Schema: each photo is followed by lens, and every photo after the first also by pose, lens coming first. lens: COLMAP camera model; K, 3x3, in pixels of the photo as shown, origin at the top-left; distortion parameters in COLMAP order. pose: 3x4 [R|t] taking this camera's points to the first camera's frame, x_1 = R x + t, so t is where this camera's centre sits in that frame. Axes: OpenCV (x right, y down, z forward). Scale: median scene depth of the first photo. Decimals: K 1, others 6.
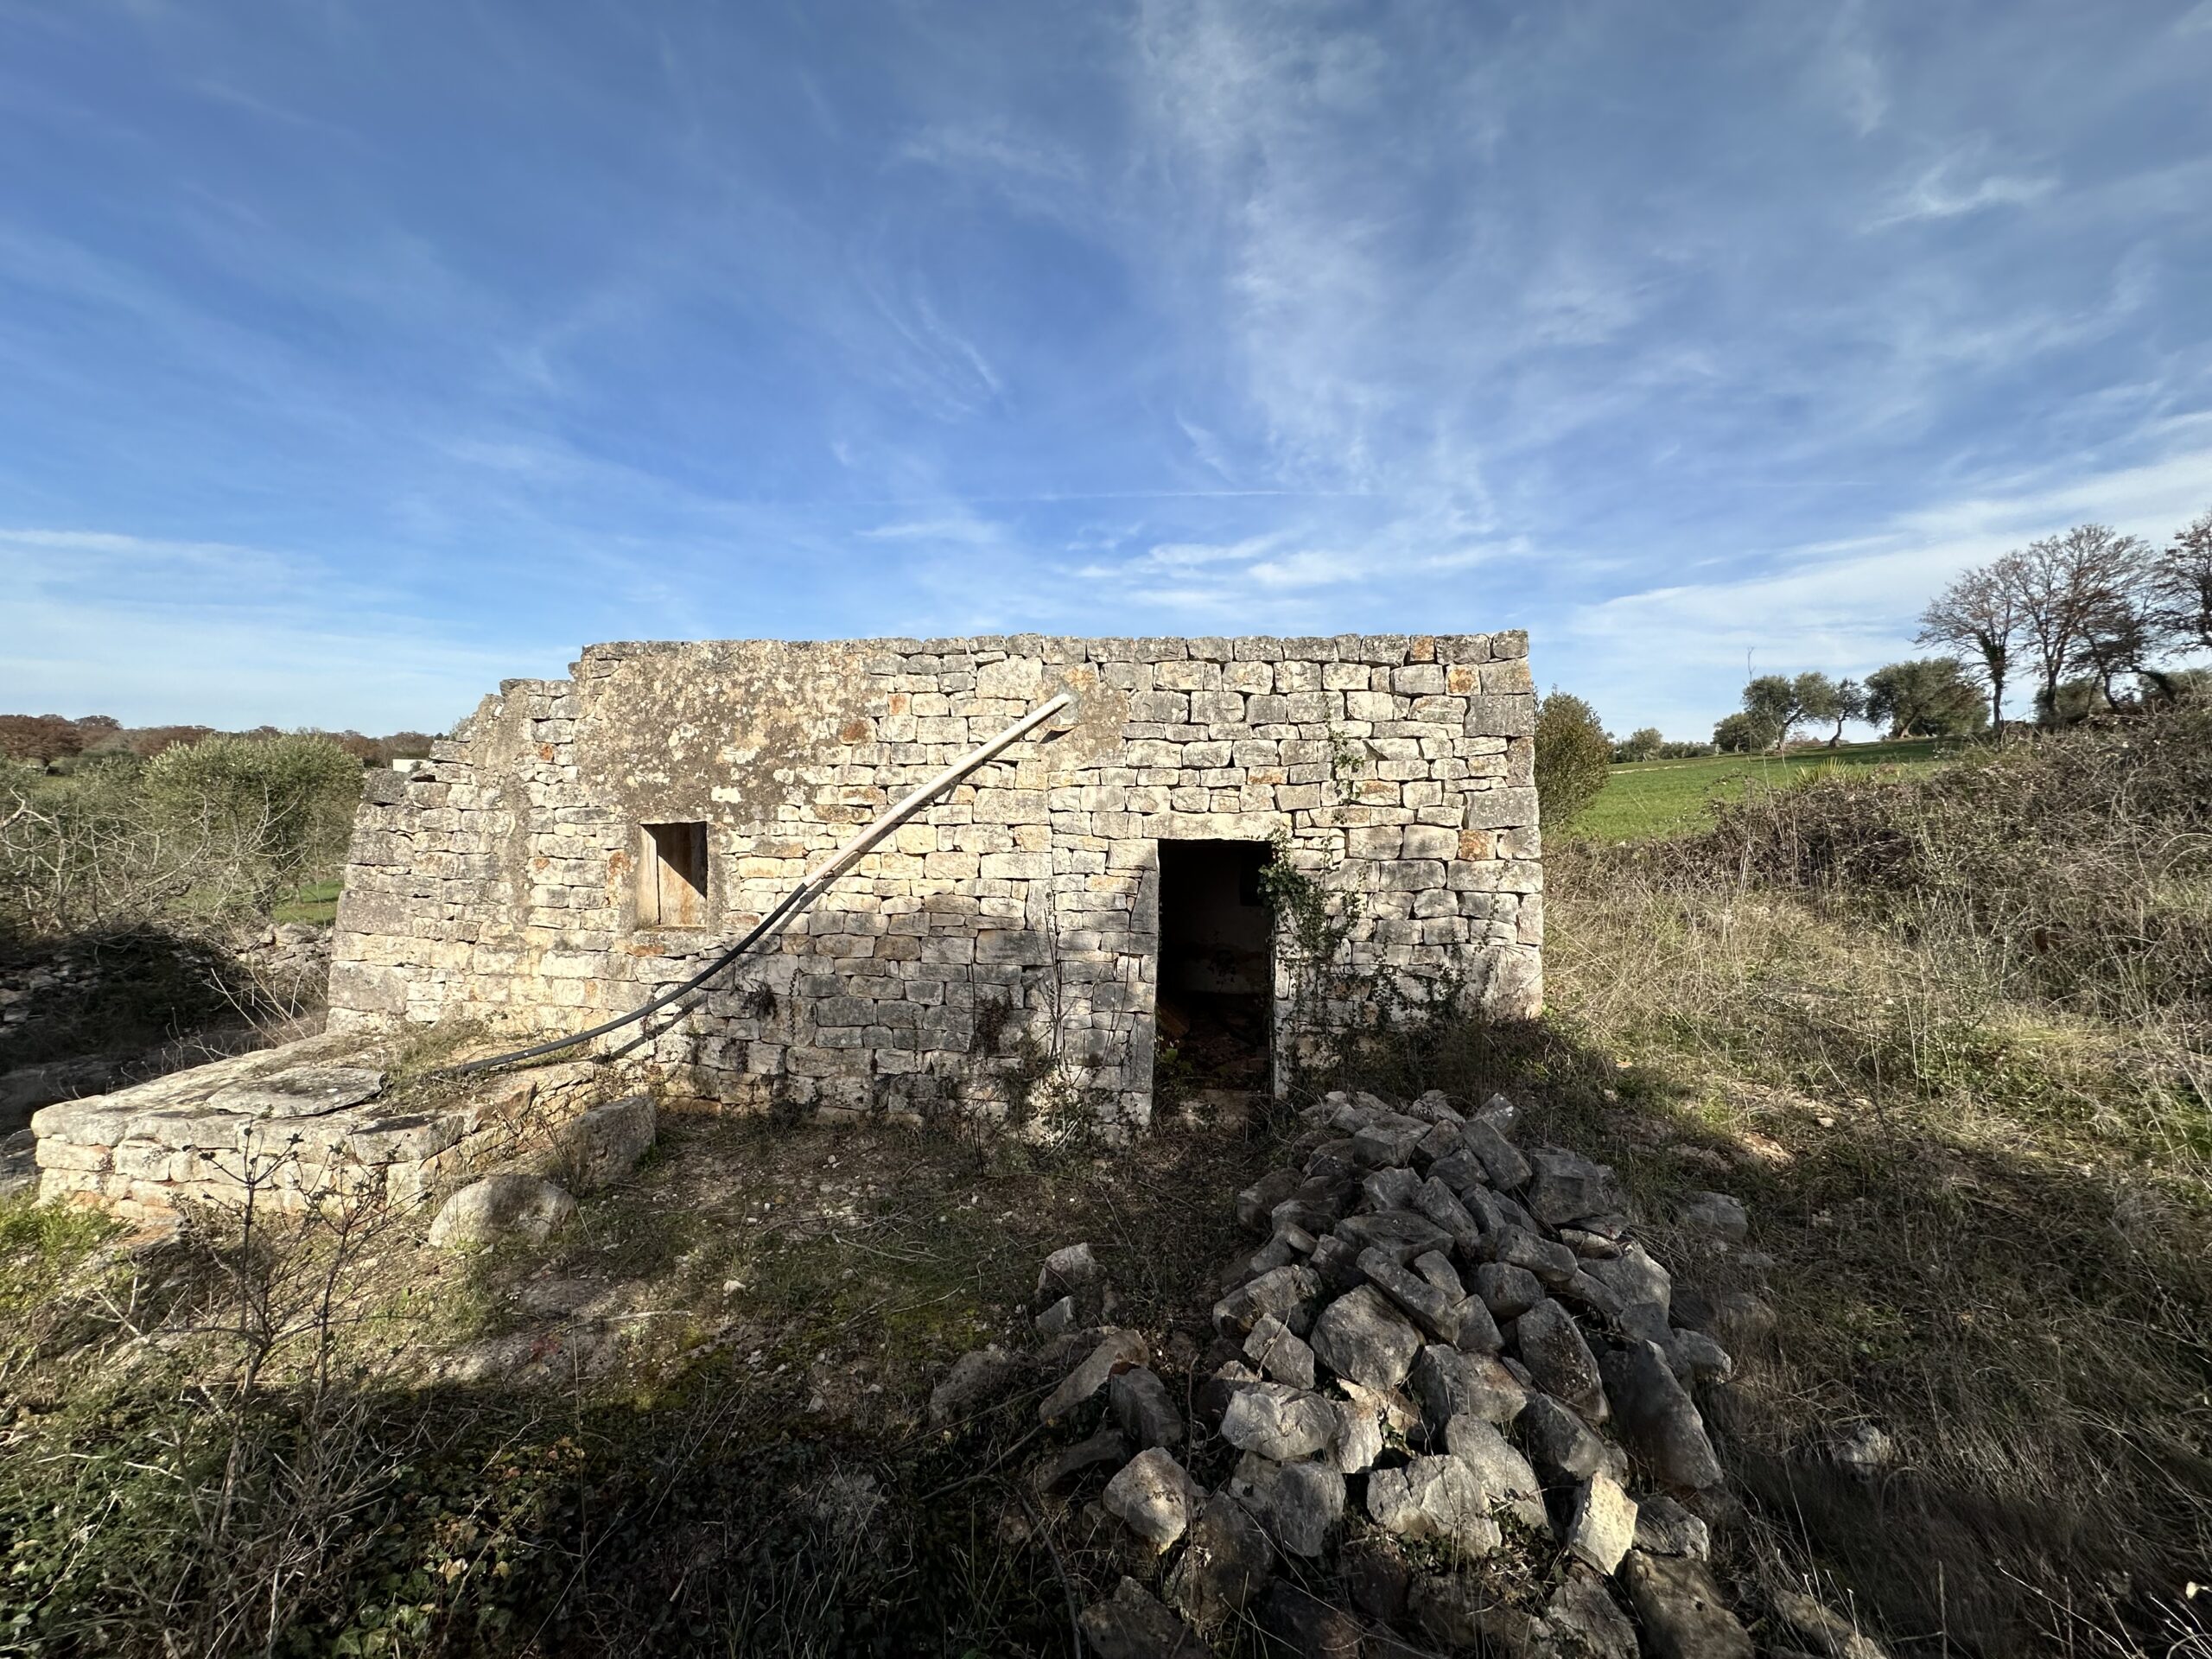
lens RADIAL K [[878.4, 0, 1107.4], [0, 878.4, 831.5], [0, 0, 1]] dist [-0.002305, 0.000502]
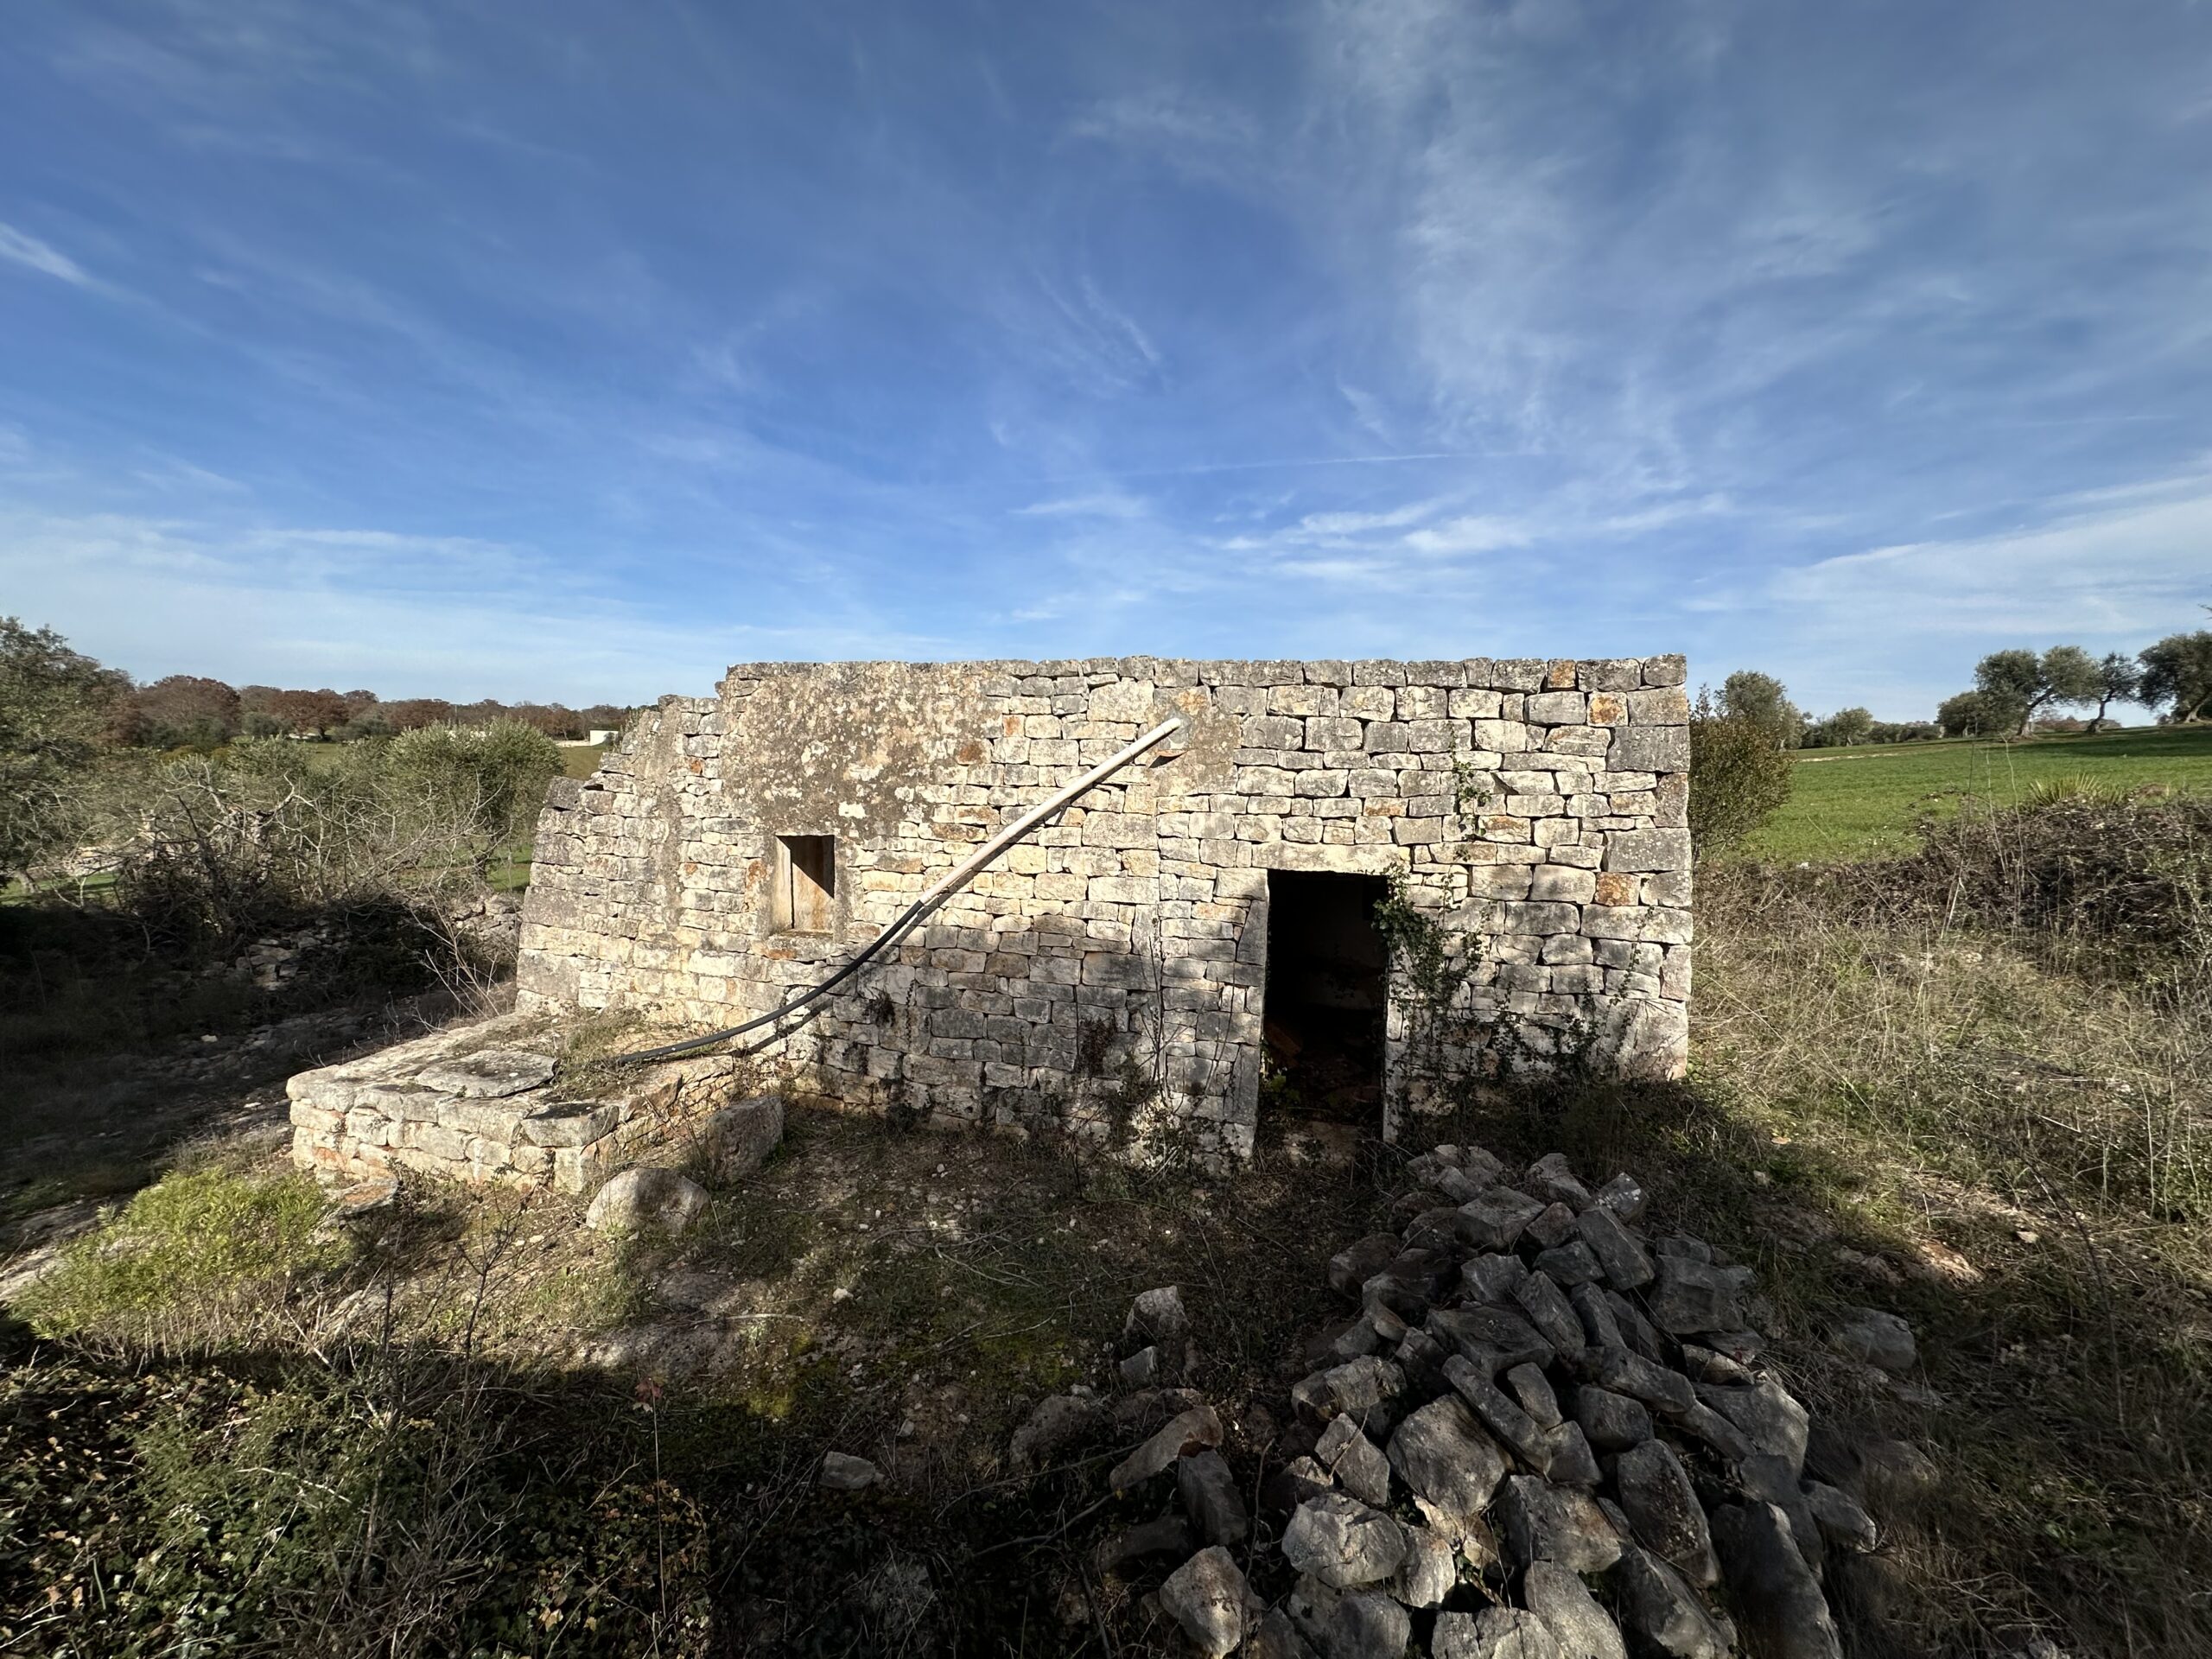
lens RADIAL K [[878.4, 0, 1107.7], [0, 878.4, 830.3], [0, 0, 1]] dist [-0.002305, 0.000502]
pose [[0.988374, 0.023845, -0.150158, 0.027260], [-0.019545, 0.999357, 0.030053, -0.059118], [0.150778, -0.026769, 0.988205, 0.009651]]
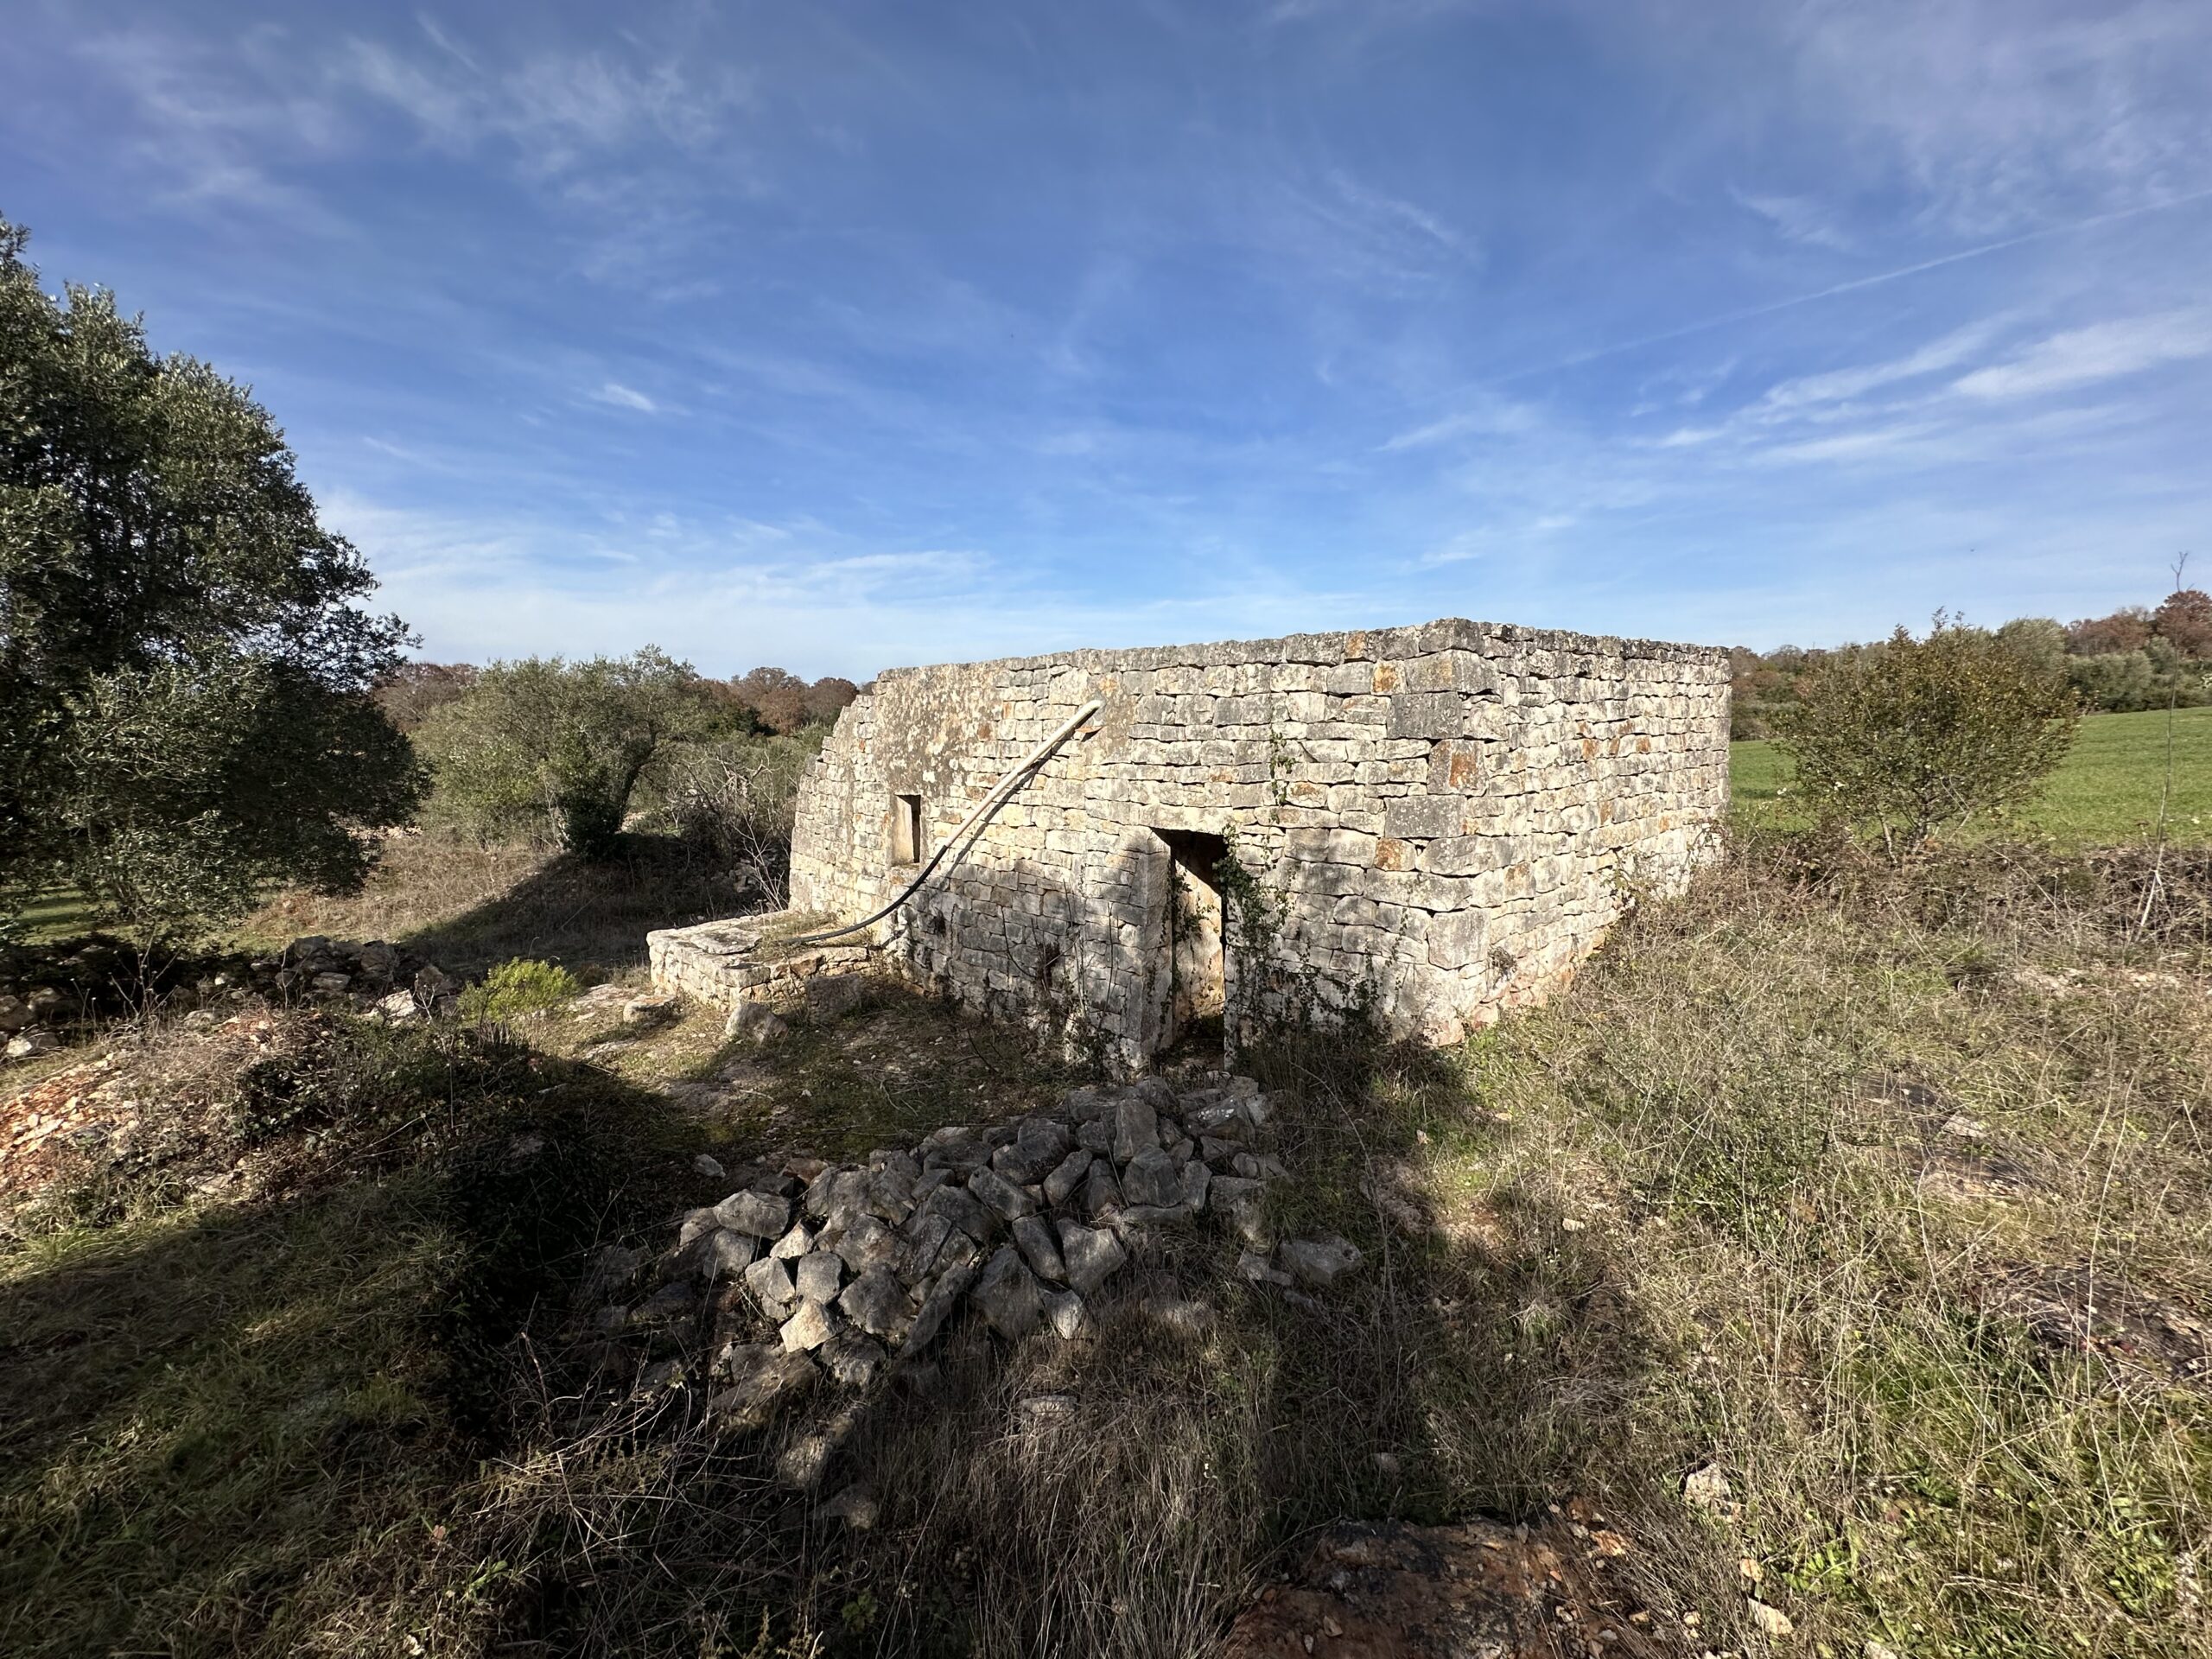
lens RADIAL K [[878.4, 0, 1089.2], [0, 878.4, 816.9], [0, 0, 1]] dist [-0.002305, 0.000502]
pose [[0.777825, 0.046266, -0.626775, 0.702684], [0.005087, 0.996791, 0.079892, -0.094603], [0.628460, -0.065331, 0.775094, 0.063120]]
